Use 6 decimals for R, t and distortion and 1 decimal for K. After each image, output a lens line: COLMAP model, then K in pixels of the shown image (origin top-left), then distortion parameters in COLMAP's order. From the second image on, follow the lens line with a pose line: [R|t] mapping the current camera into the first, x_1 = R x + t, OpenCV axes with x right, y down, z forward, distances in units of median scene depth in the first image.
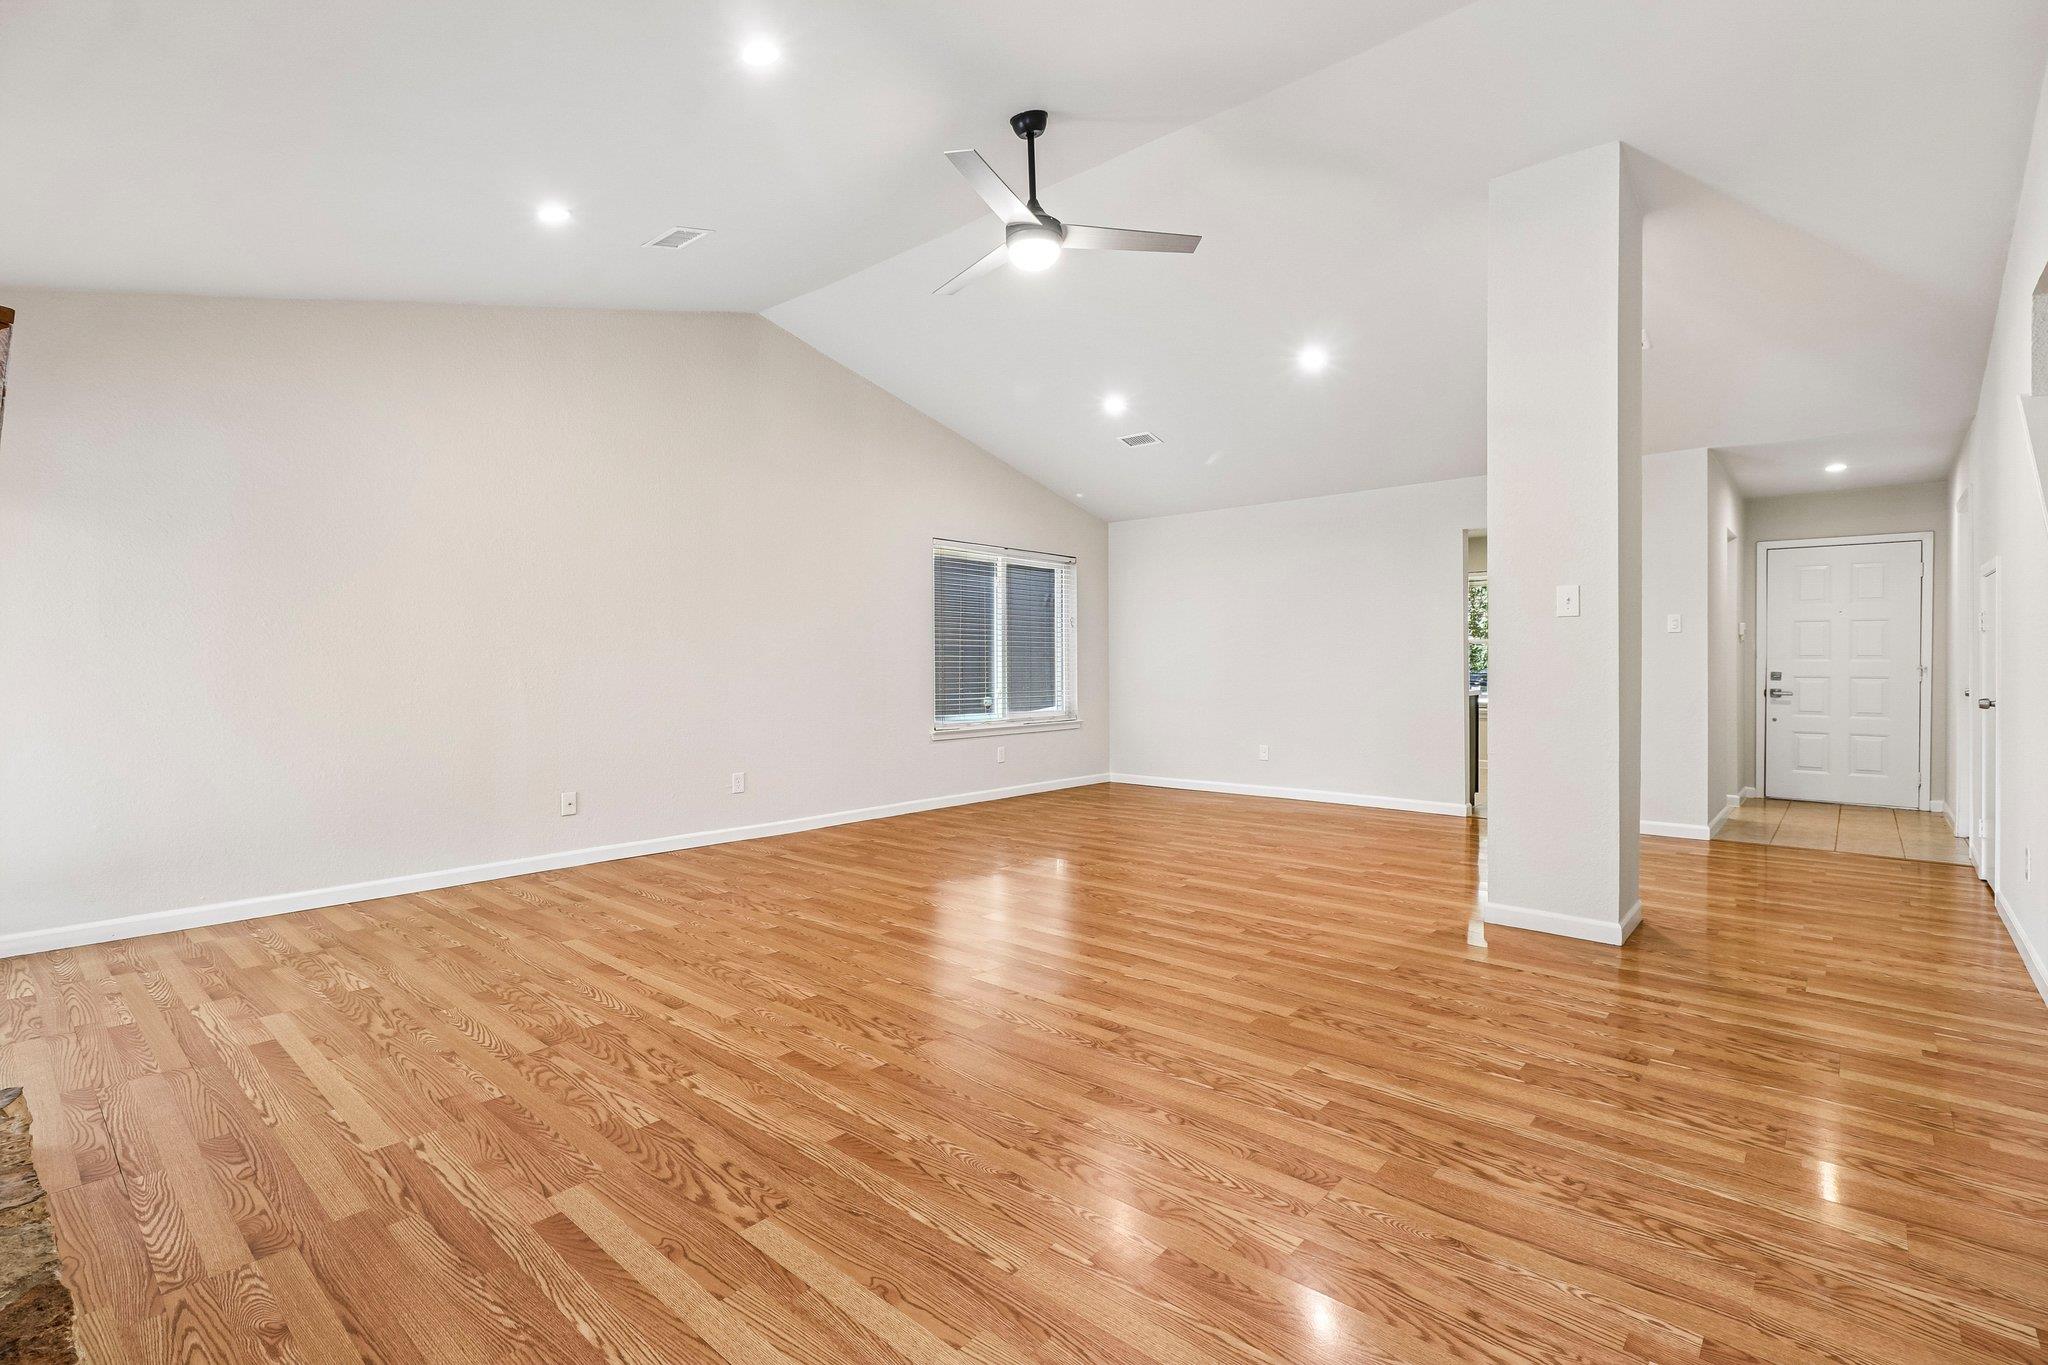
lens RADIAL K [[953.6, 0, 1043.4], [0, 953.6, 646.3], [0, 0, 1]] dist [0.001933, 0.000007]
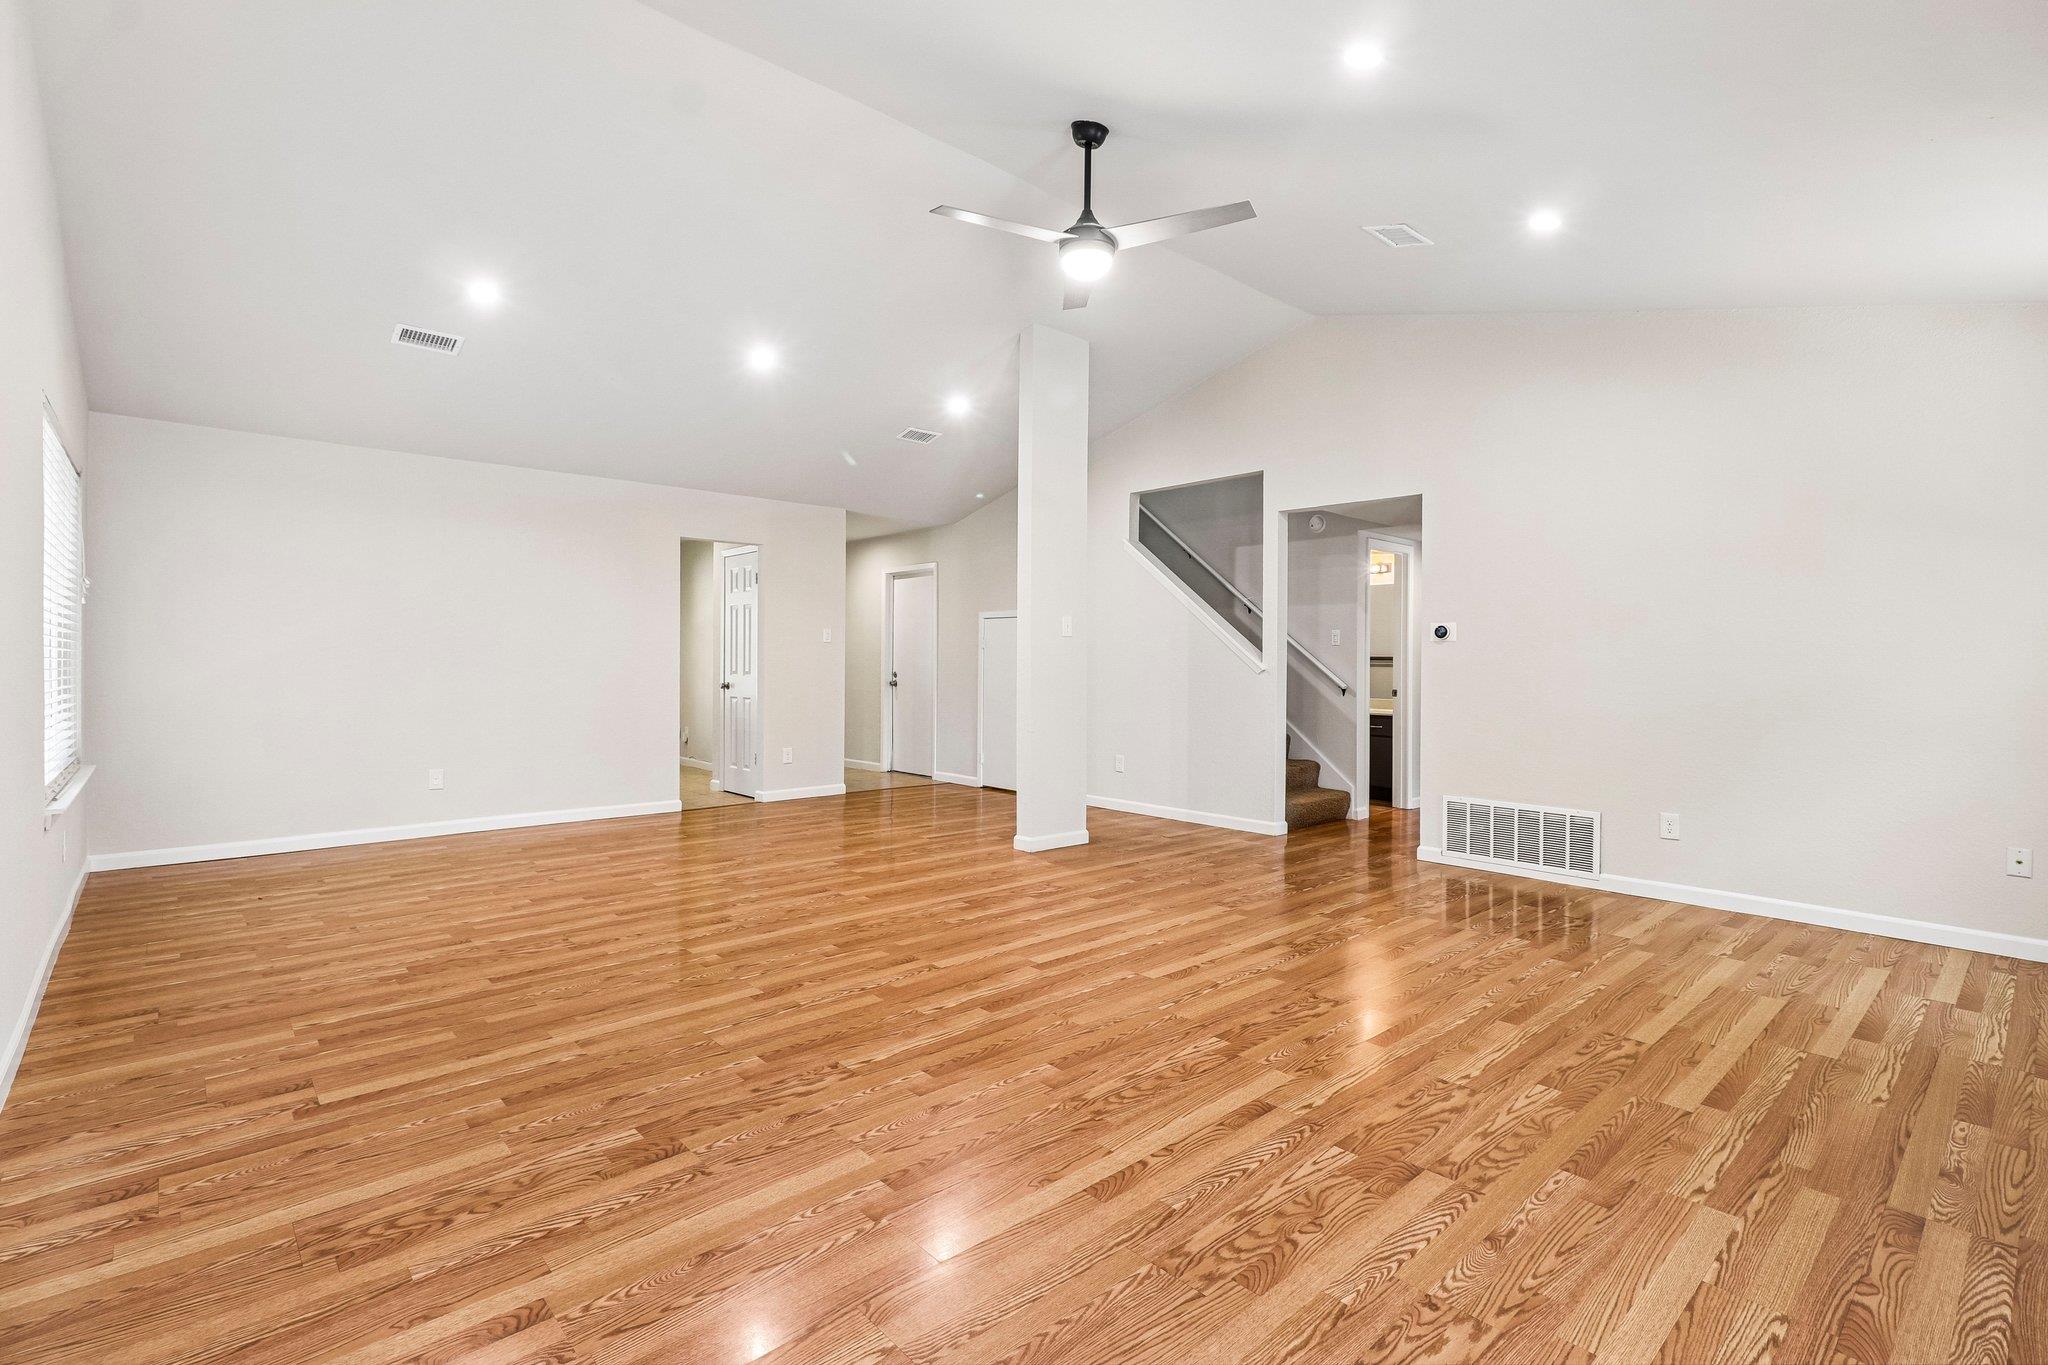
lens RADIAL K [[953.6, 0, 1013.7], [0, 953.6, 672.1], [0, 0, 1]] dist [0.001933, 0.000007]
pose [[0.116006, -0.006232, 0.993229, -1.587356], [-0.024332, 0.999662, 0.009114, 0.024643], [-0.992950, -0.025224, 0.115815, 1.506866]]
